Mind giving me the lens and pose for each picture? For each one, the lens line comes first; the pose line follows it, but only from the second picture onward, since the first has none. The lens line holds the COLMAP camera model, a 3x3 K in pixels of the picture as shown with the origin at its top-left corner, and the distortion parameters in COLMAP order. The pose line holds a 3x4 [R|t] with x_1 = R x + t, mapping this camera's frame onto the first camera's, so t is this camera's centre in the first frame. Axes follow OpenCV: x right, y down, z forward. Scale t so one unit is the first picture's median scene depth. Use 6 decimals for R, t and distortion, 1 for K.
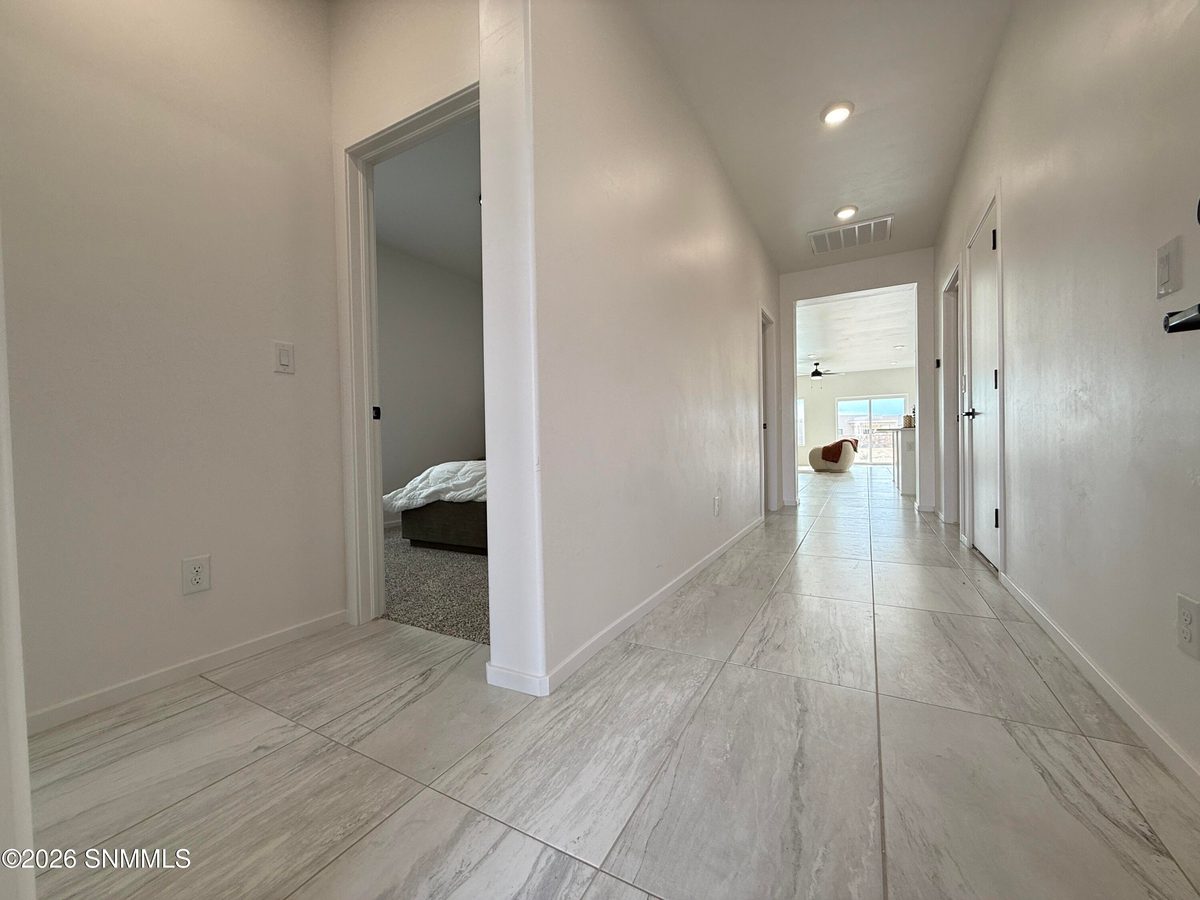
lens RADIAL K [[481.4, 0, 598.1], [0, 481.4, 447.7], [0, 0, 1]] dist [0.000032, 0.000005]
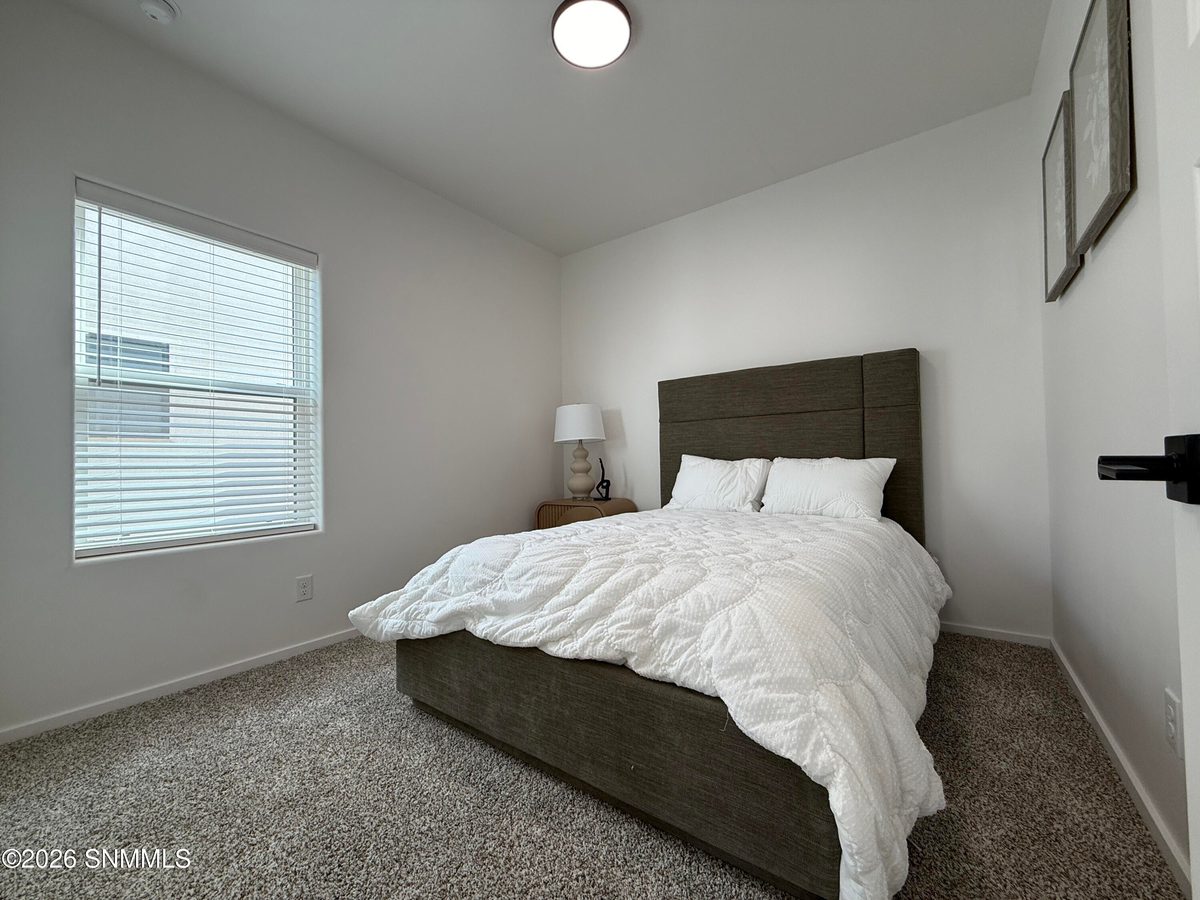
lens RADIAL K [[481.4, 0, 601.5], [0, 481.4, 453.8], [0, 0, 1]] dist [0.000032, 0.000005]
pose [[0.991802, -0.002595, -0.127757, -0.141749], [0.000206, 0.999825, -0.018707, -0.049782], [0.127783, 0.018527, 0.991629, 0.557436]]
